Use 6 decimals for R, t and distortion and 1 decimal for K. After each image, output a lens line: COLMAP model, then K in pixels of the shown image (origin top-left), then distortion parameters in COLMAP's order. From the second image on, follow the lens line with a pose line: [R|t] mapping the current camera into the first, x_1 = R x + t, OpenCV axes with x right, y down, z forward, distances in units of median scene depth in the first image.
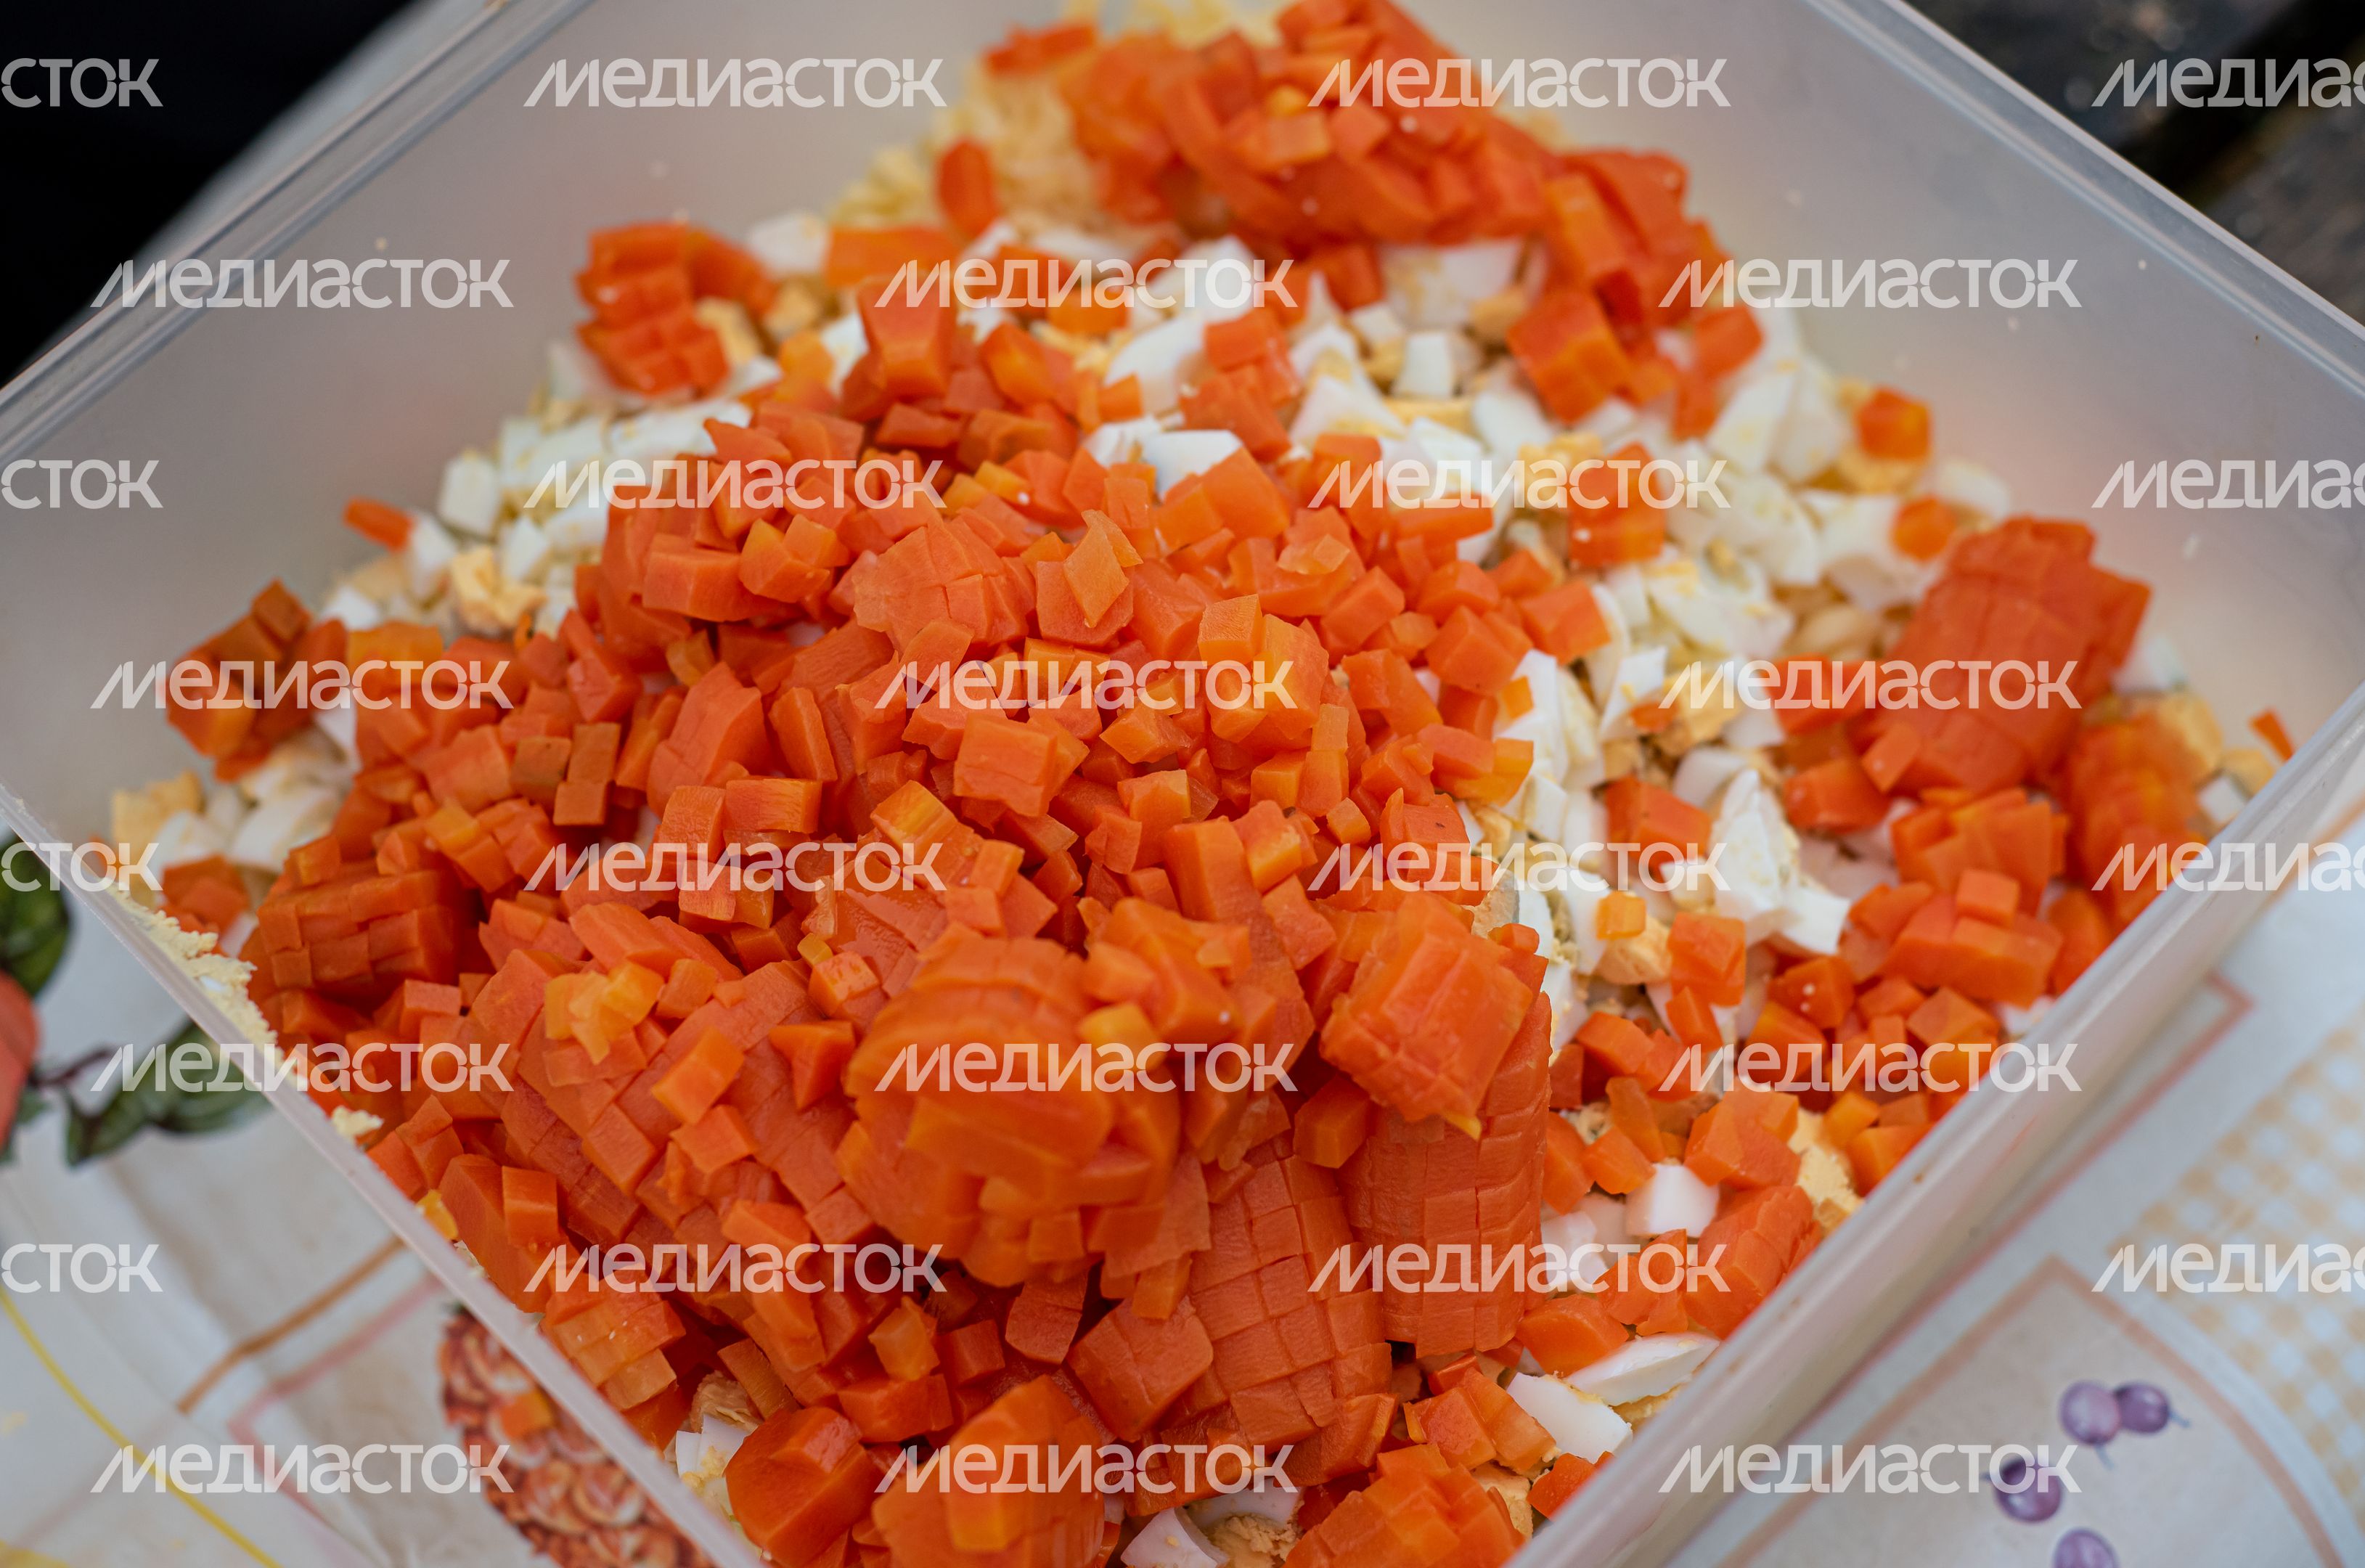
lens RADIAL K [[4074.8, 0, 1163.2], [0, 4074.8, 785.2], [0, 0, 1]] dist [-0.090068, 0.000000]
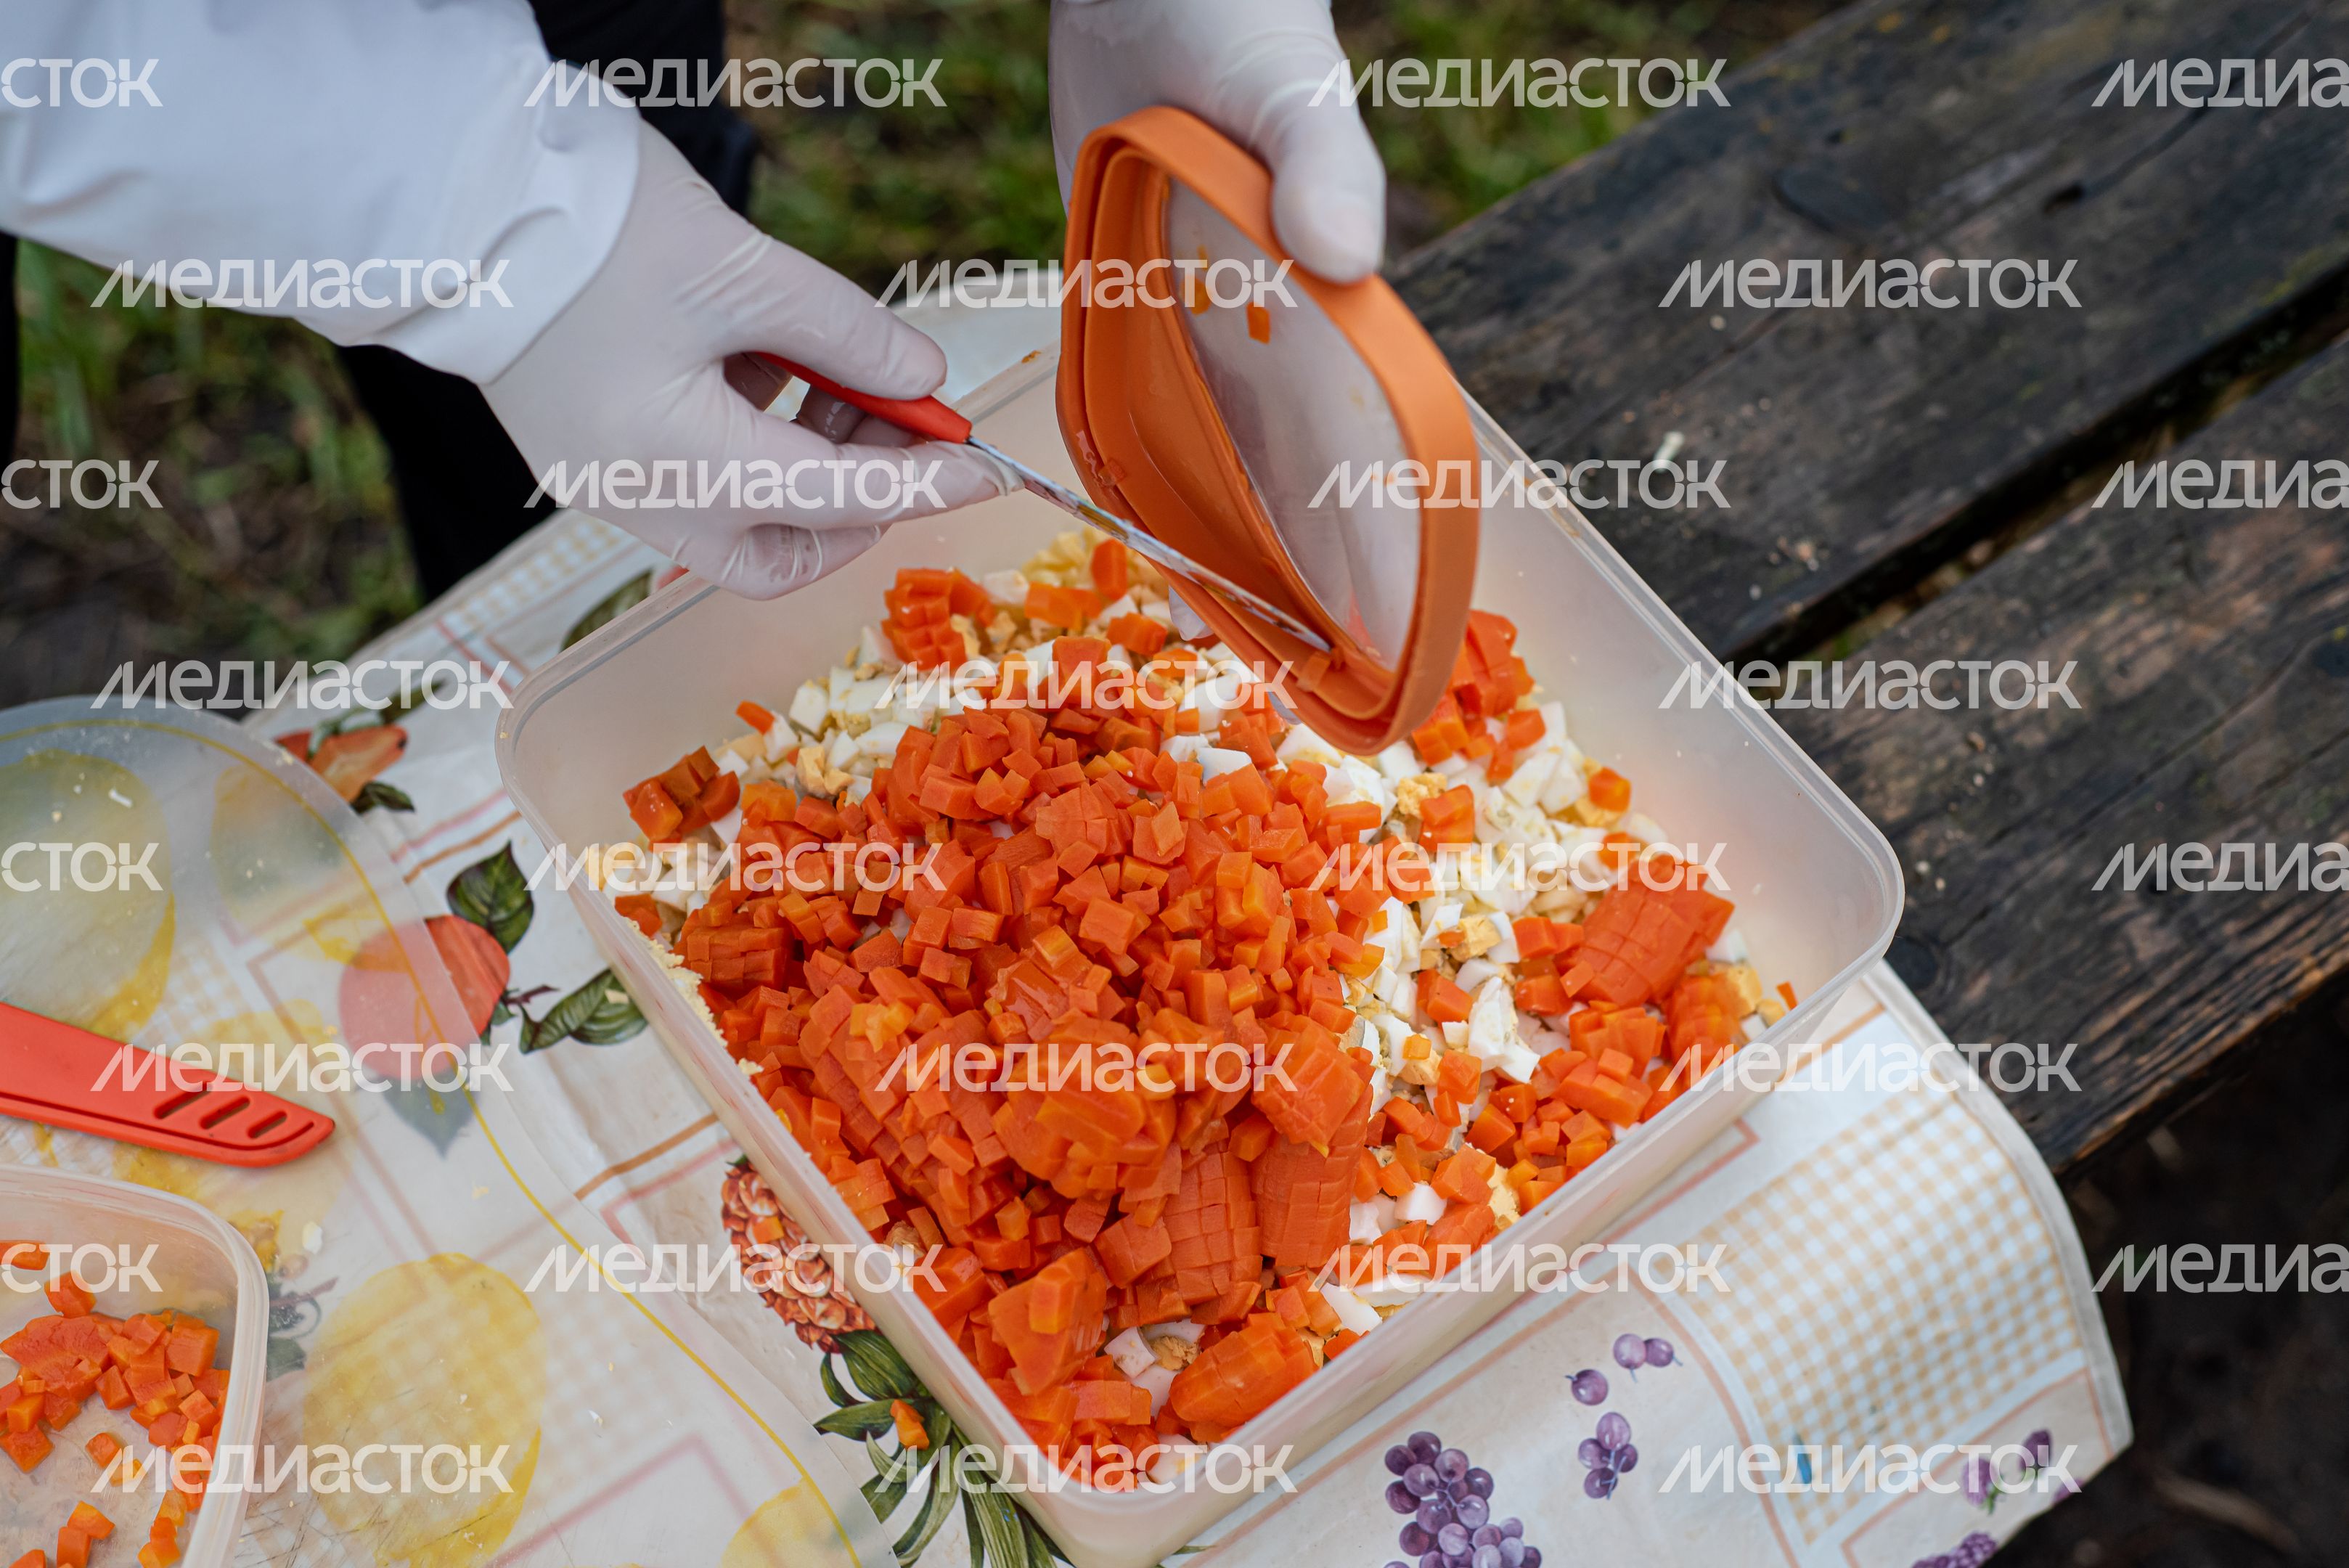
lens RADIAL K [[4047.3, 0, 1183.8], [0, 4047.3, 773.1], [0, 0, 1]] dist [-0.090068, 0.000000]
pose [[0.987462, 0.148490, 0.053574, -0.107043], [-0.149367, 0.988700, 0.012738, -0.096568], [-0.051077, -0.020580, 0.998483, -0.811055]]
